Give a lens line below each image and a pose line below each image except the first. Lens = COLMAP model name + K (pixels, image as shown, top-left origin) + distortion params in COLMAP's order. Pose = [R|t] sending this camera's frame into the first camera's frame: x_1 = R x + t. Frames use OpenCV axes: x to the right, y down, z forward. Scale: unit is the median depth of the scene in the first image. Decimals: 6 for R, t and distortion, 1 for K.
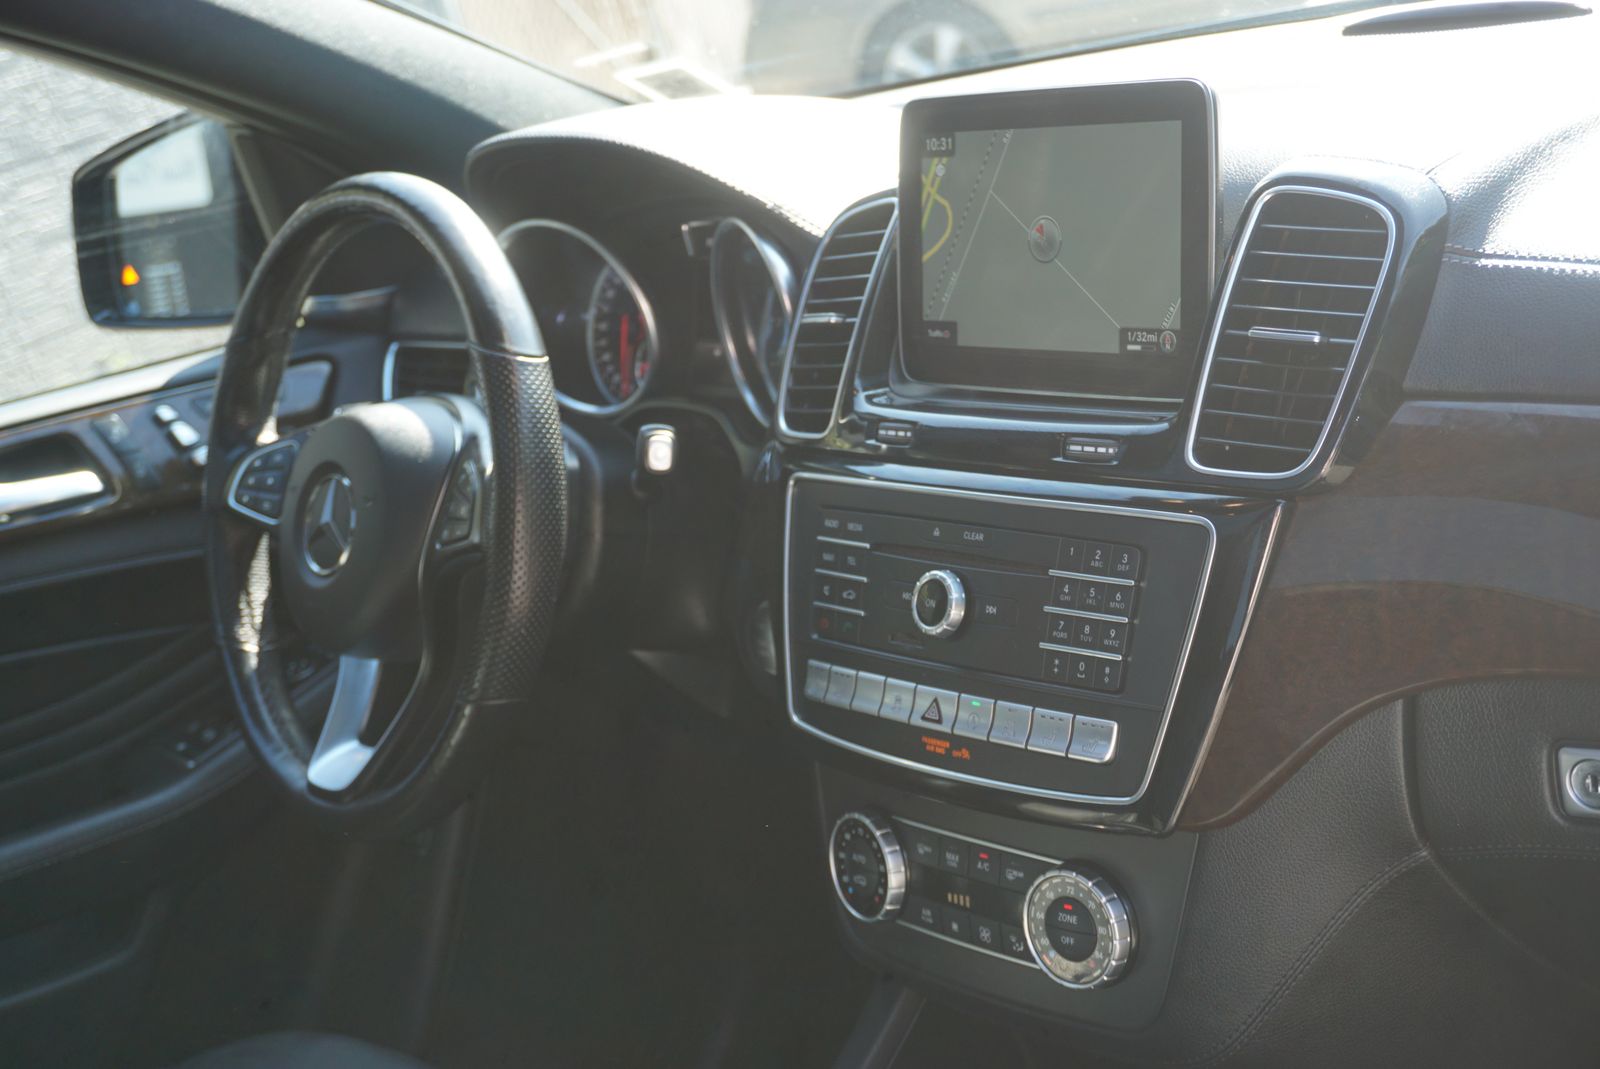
lens RADIAL K [[2360.9, 0, 800.0], [0, 2360.9, 534.5], [0, 0, 1]] dist [0.015978, -0.020101]
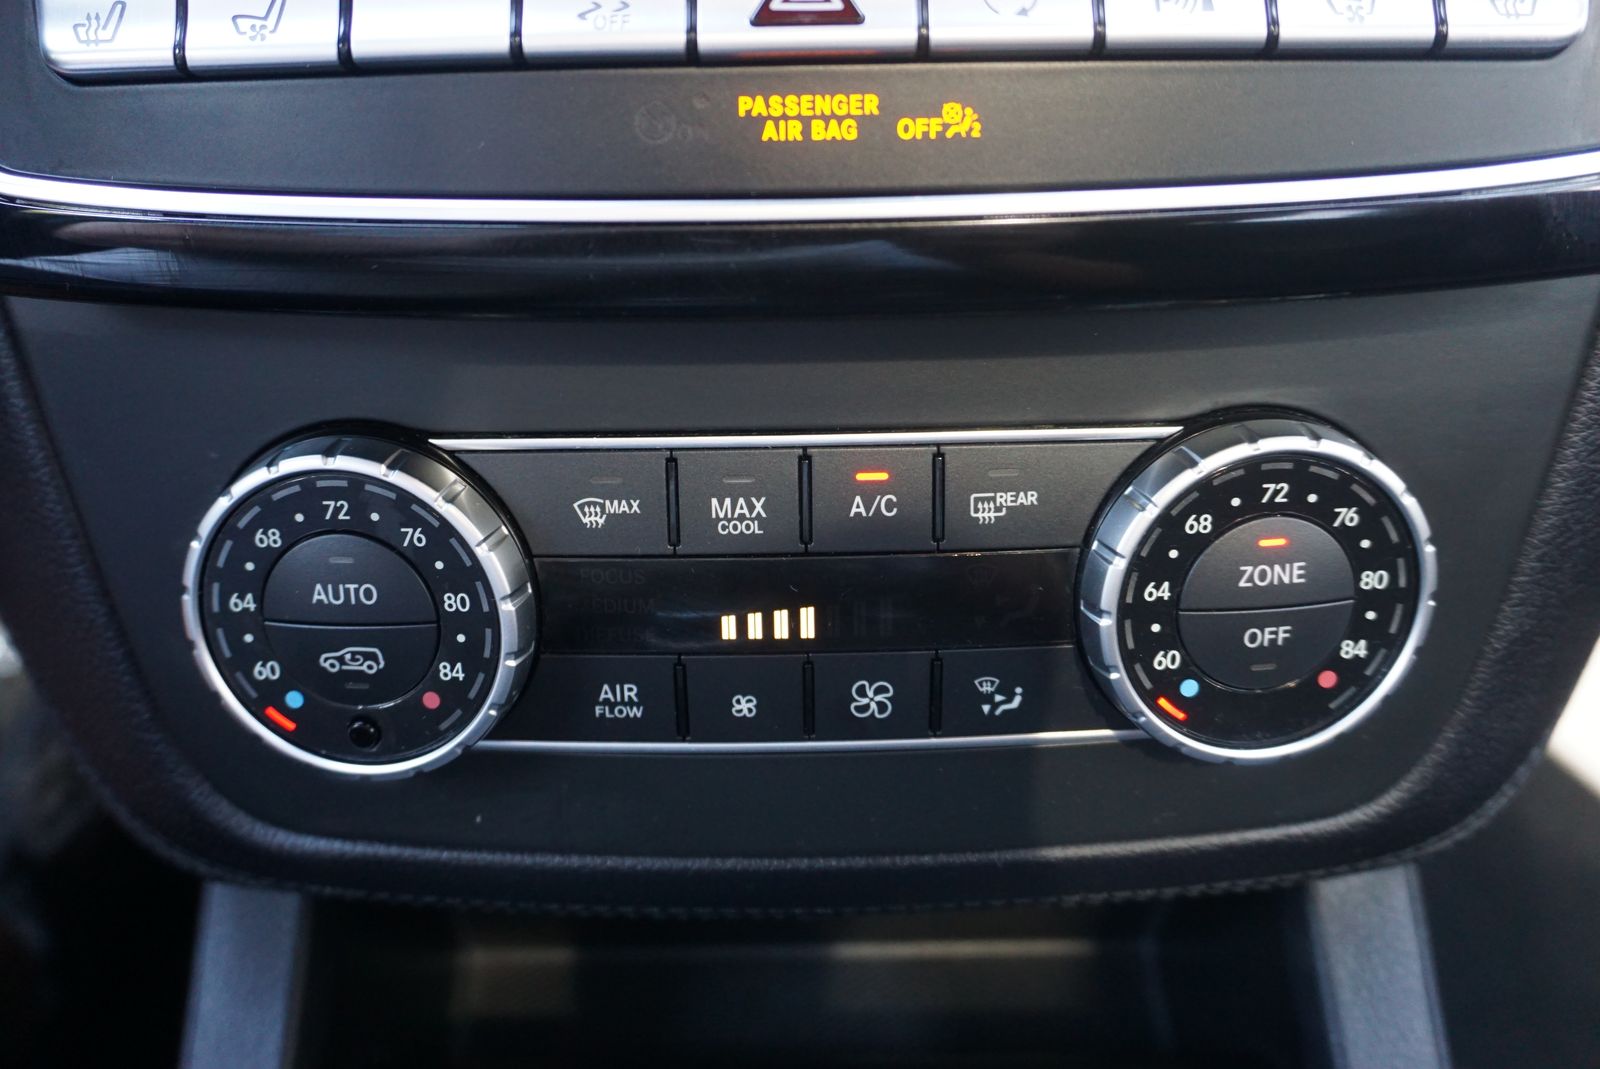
lens RADIAL K [[1424.8, 0, 791.7], [0, 1424.8, 513.9], [0, 0, 1]] dist [-0.037405, 0.001749]
pose [[0.628288, -0.192617, 0.753759, -0.082779], [0.102759, 0.980924, 0.165013, 0.106291], [-0.771165, -0.026220, 0.636096, 0.875142]]
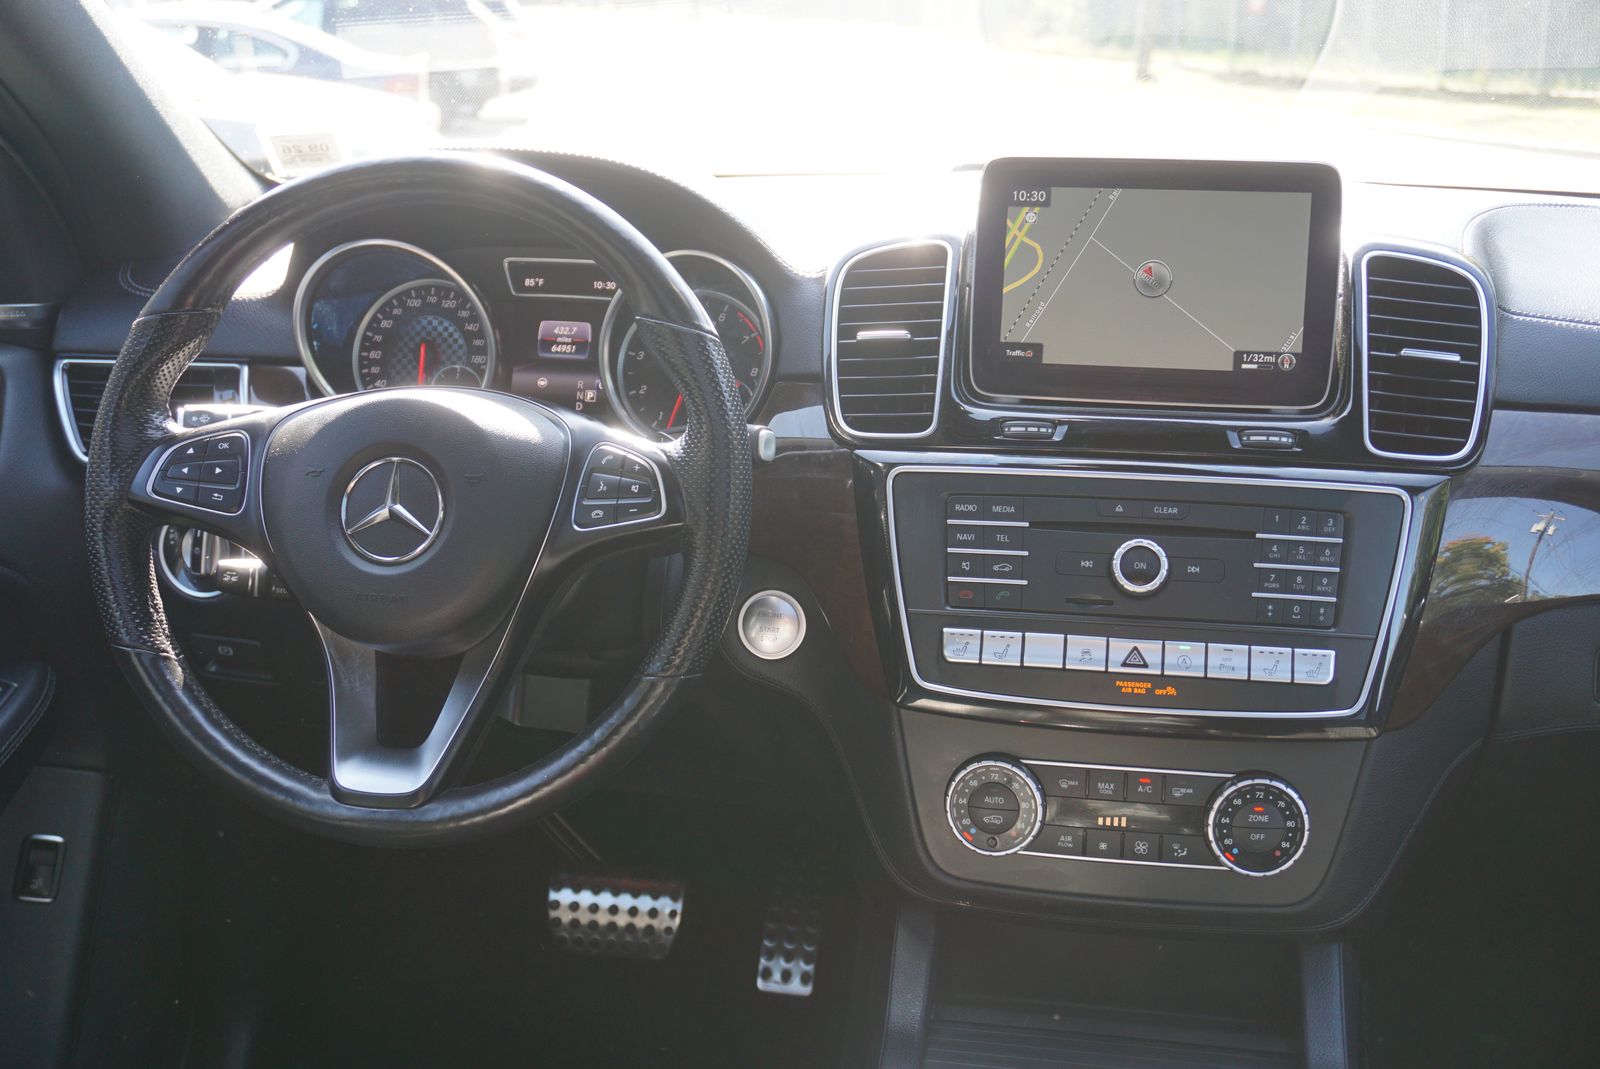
lens RADIAL K [[1725.0, 0, 800.0], [0, 1725.0, 534.5], [0, 0, 1]] dist [0.026180, -0.004605]
pose [[0.744482, 0.026167, 0.667130, -0.636855], [0.026303, 0.997306, -0.068471, 0.066721], [-0.667124, 0.068523, 0.741788, 0.455751]]
